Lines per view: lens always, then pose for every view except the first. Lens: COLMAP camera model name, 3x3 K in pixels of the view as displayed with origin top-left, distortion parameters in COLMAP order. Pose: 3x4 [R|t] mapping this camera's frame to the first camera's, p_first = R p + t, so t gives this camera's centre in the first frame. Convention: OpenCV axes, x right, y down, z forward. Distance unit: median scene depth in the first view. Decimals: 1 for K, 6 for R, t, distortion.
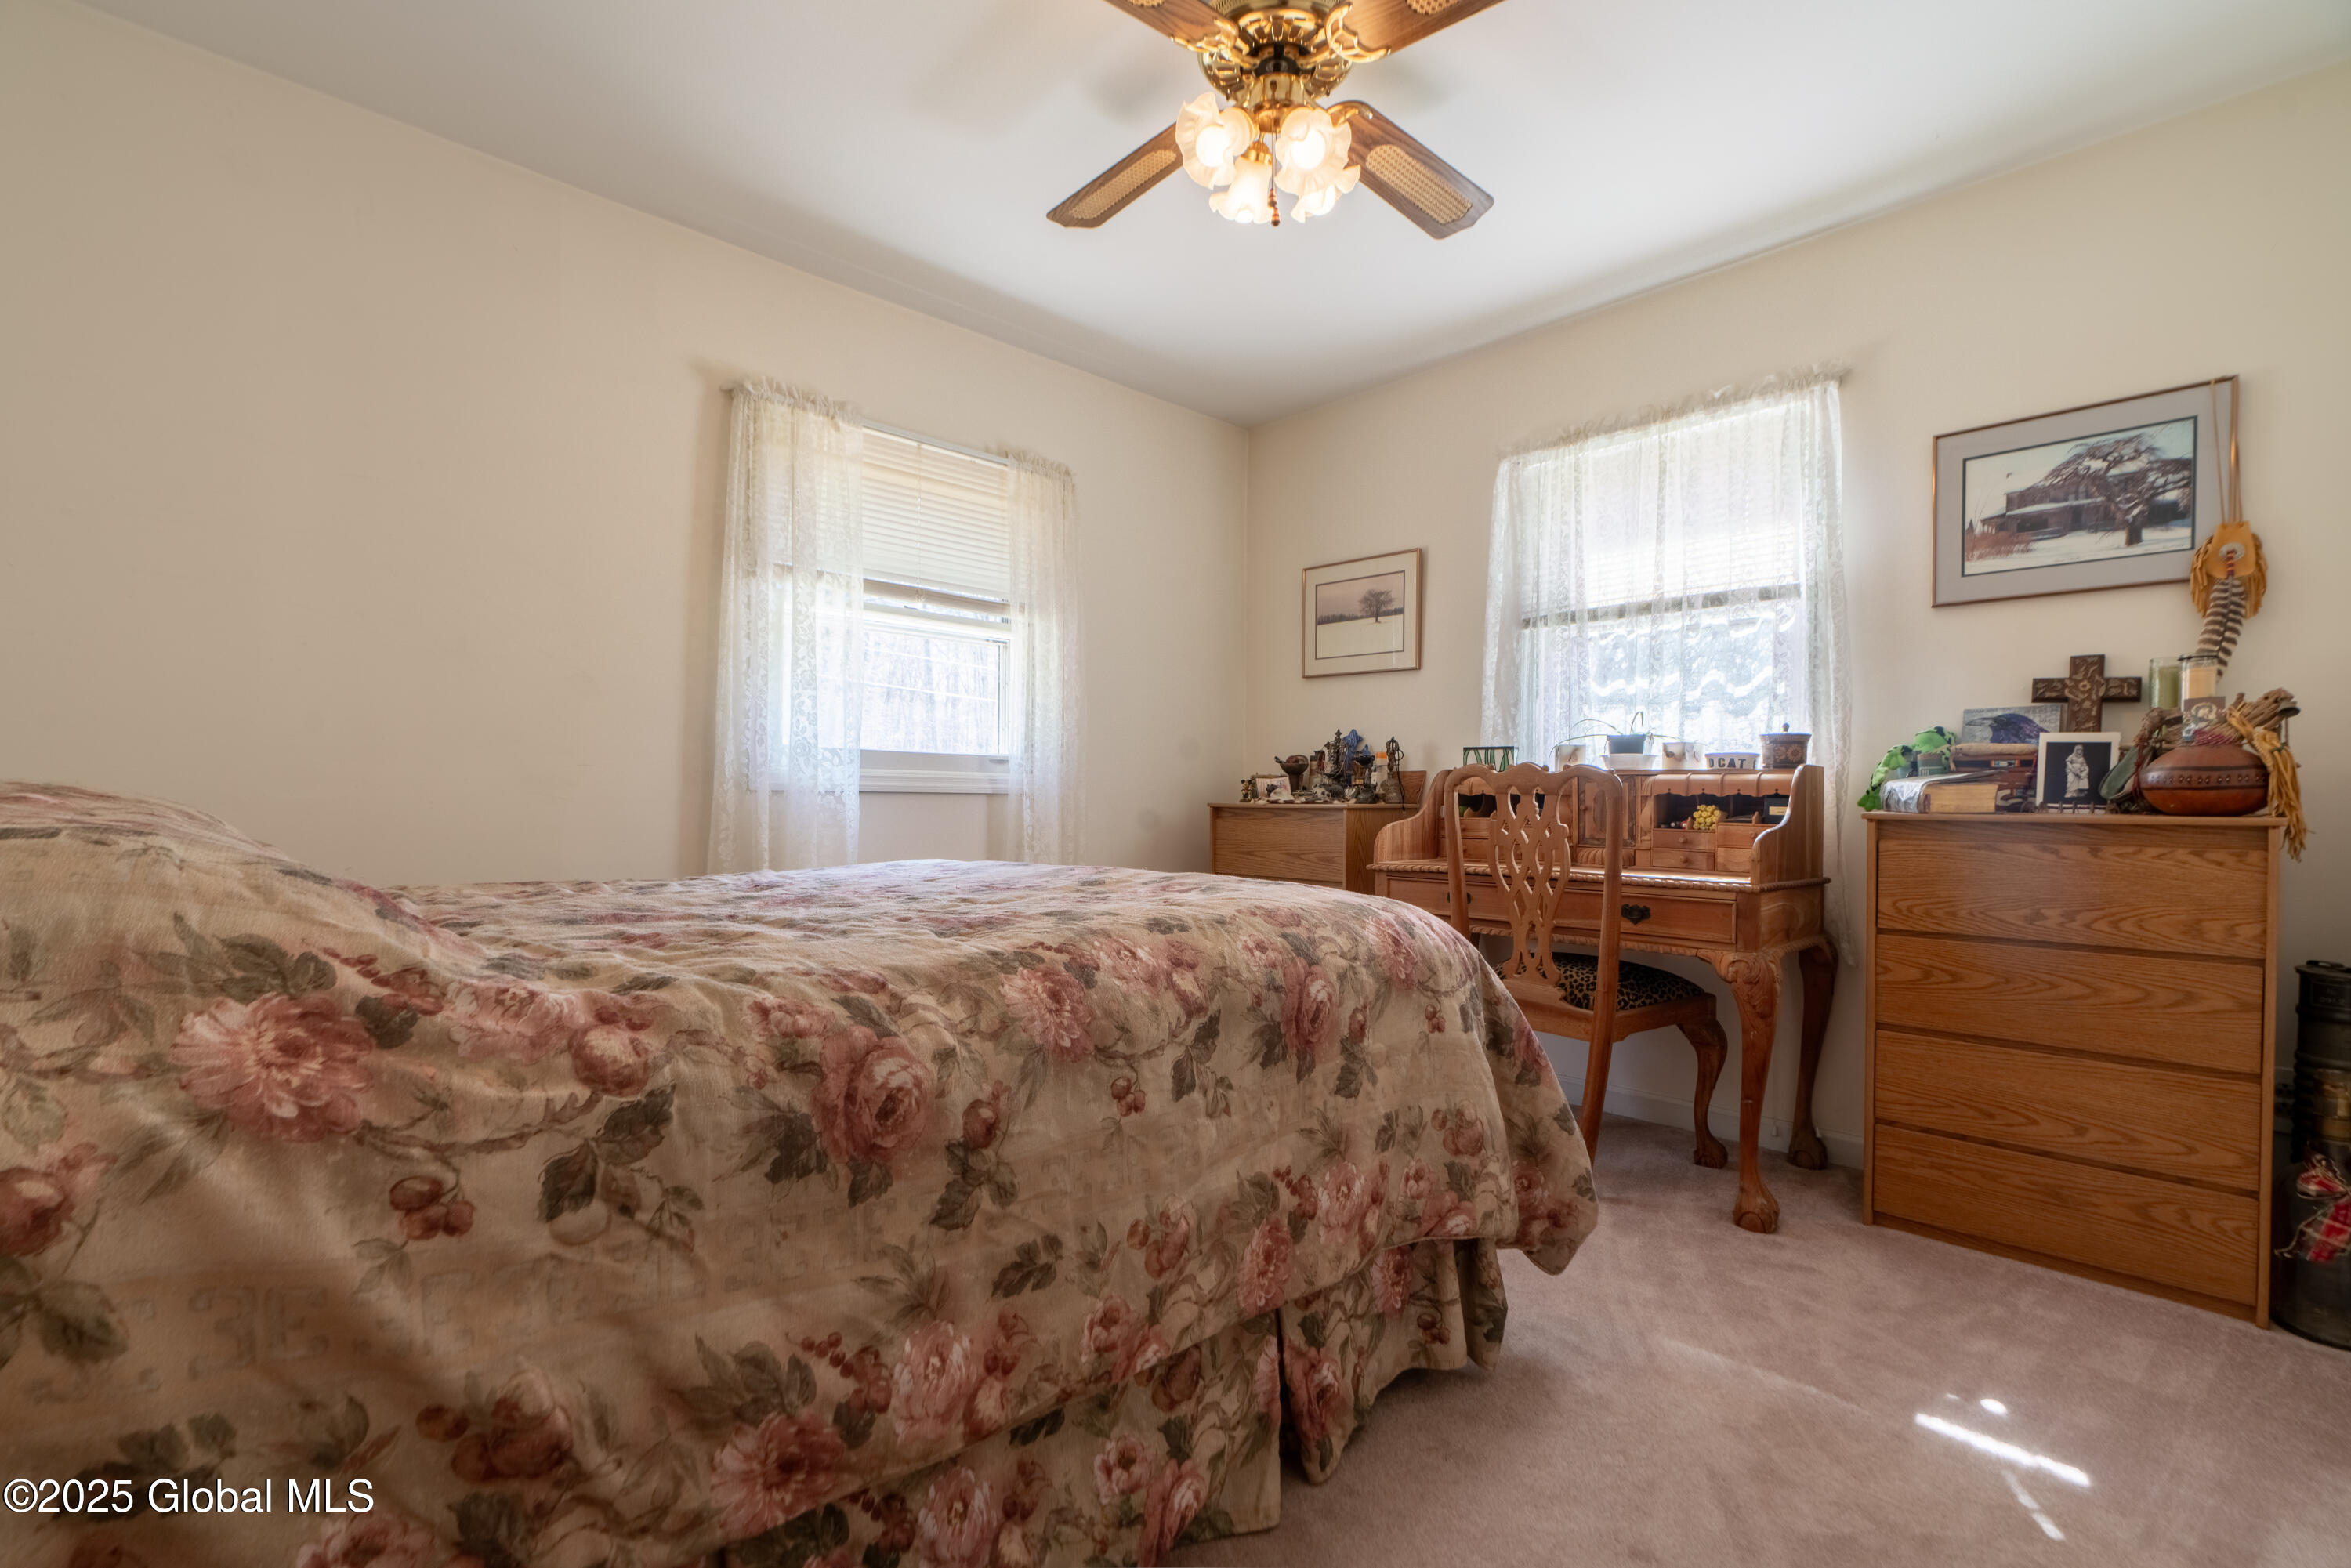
lens RADIAL K [[1019.2, 0, 1164.3], [0, 1019.2, 825.9], [0, 0, 1]] dist [-0.006652, 0.005647]
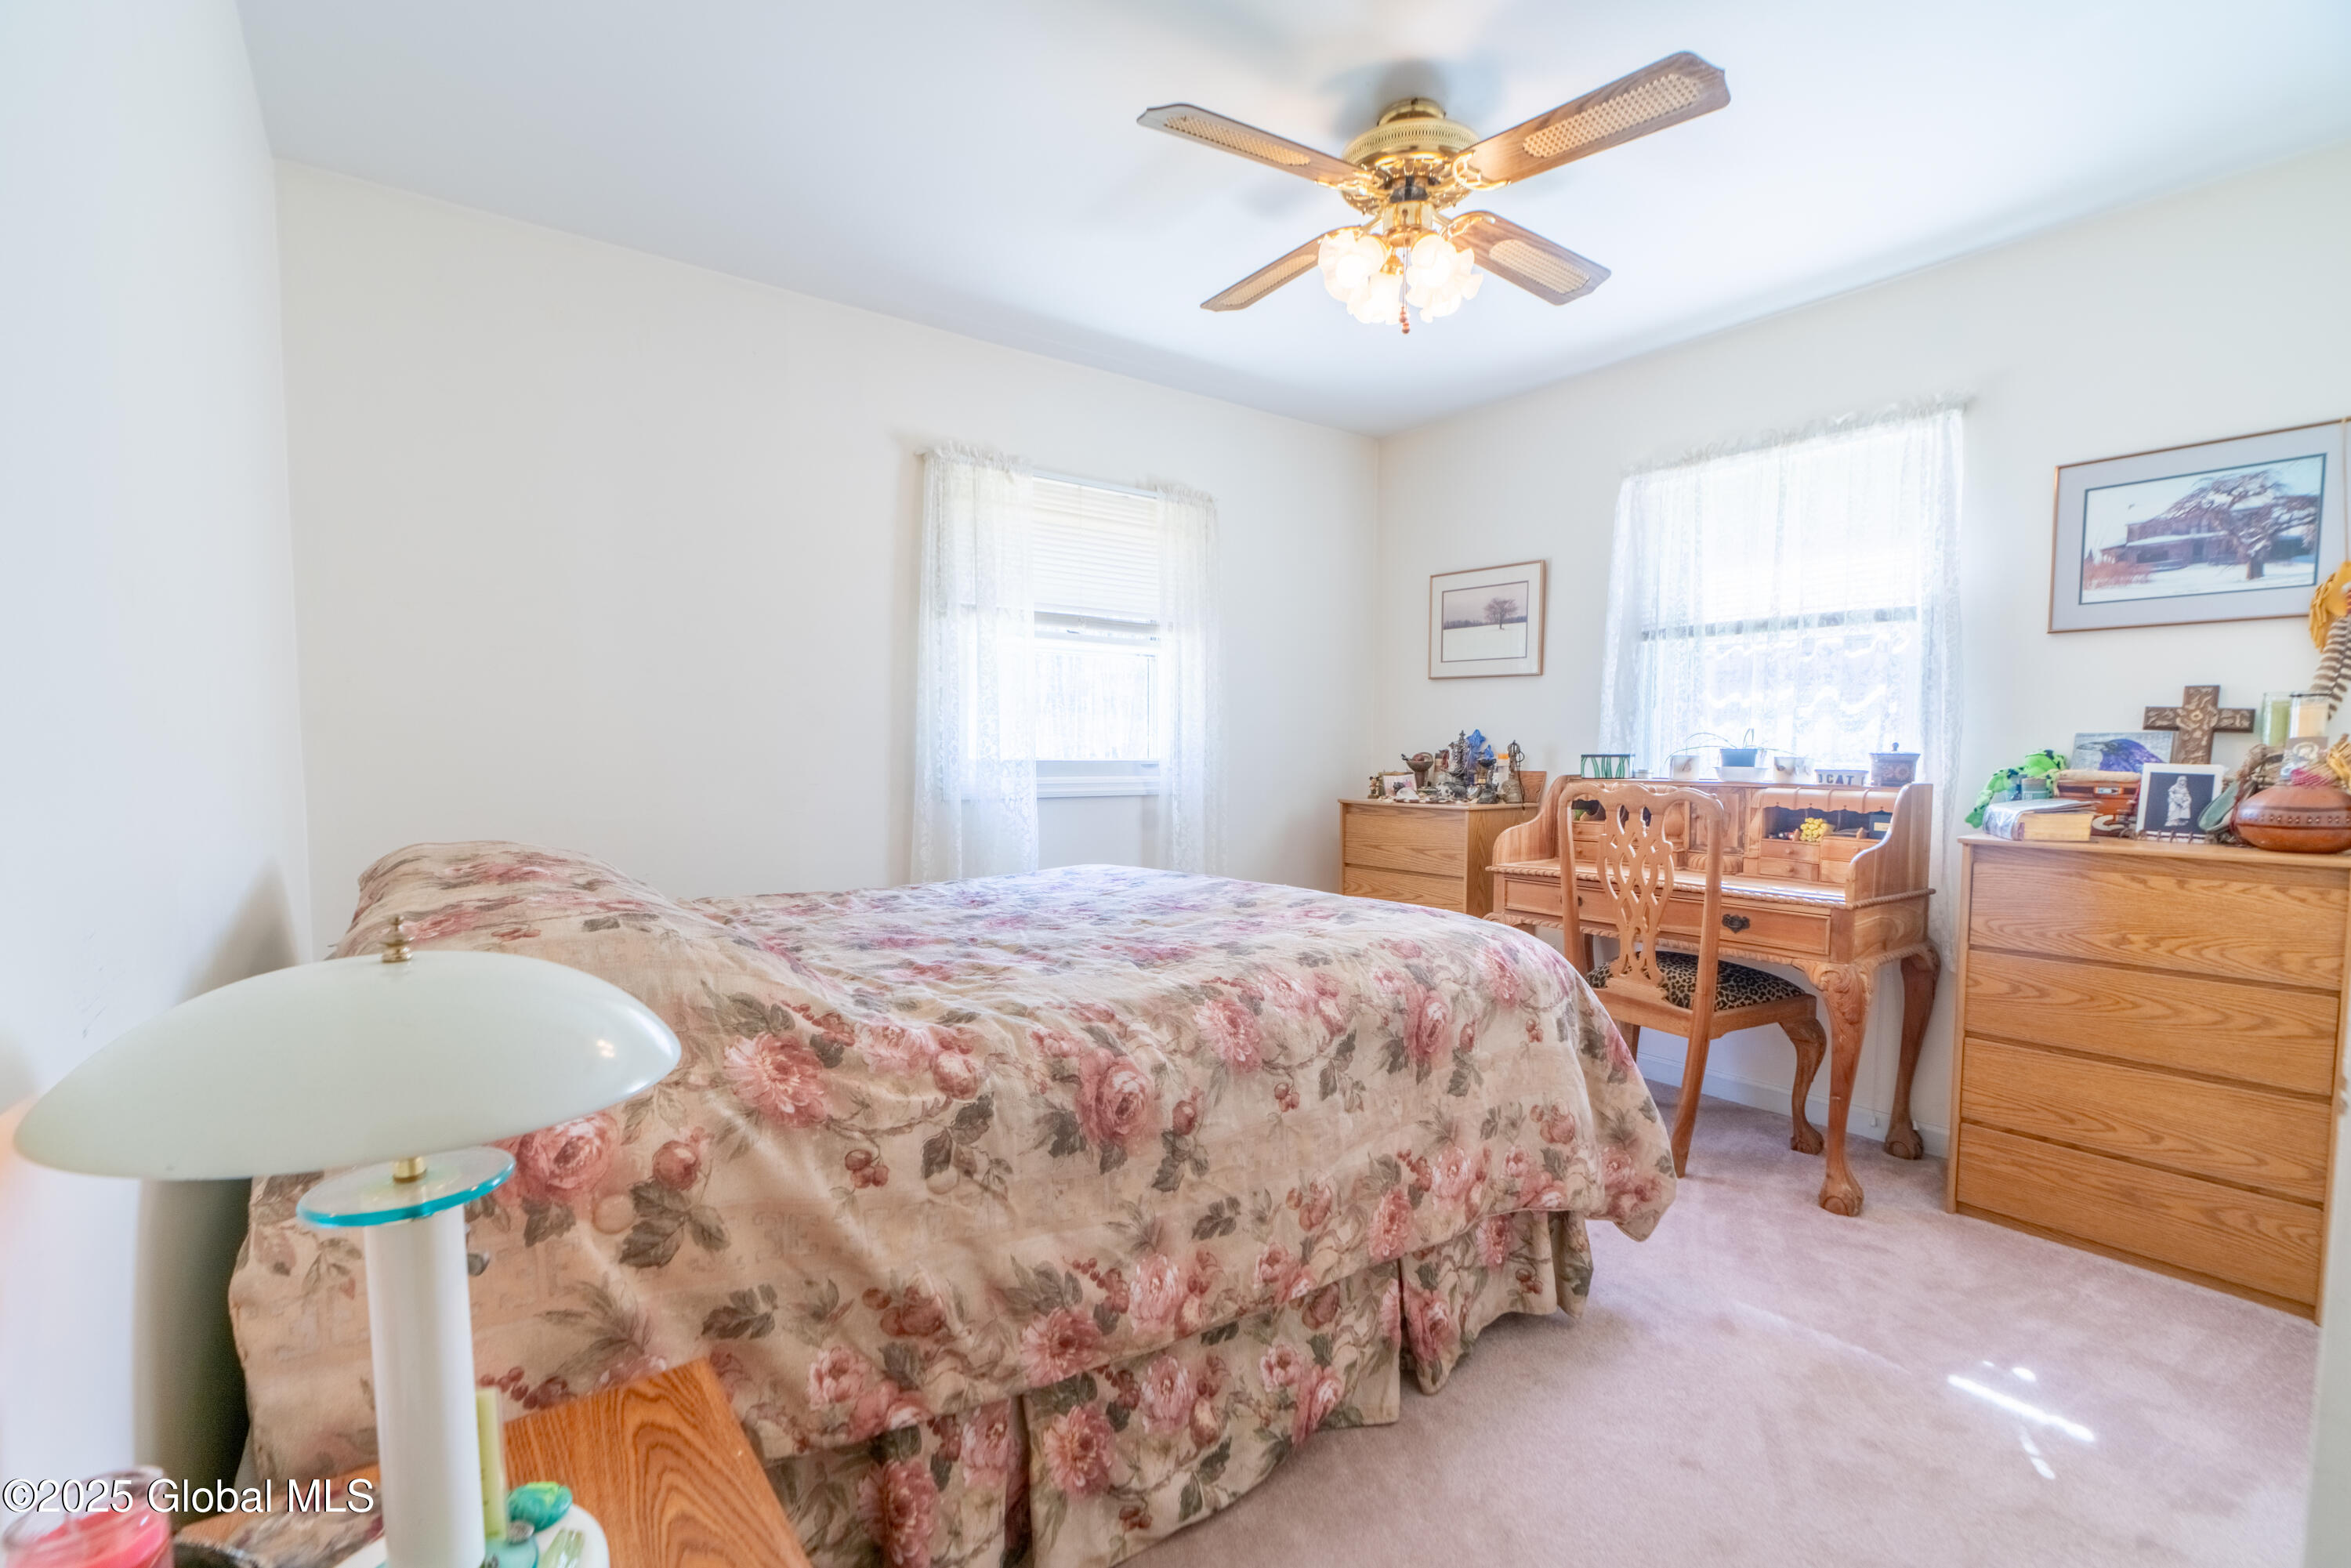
lens RADIAL K [[1019.2, 0, 1164.3], [0, 1019.2, 825.9], [0, 0, 1]] dist [-0.006652, 0.005647]
pose [[0.992833, 0.004073, -0.119445, -0.025886], [0.001758, 0.998813, 0.048672, -0.109546], [0.119501, -0.048533, 0.991647, -0.231299]]
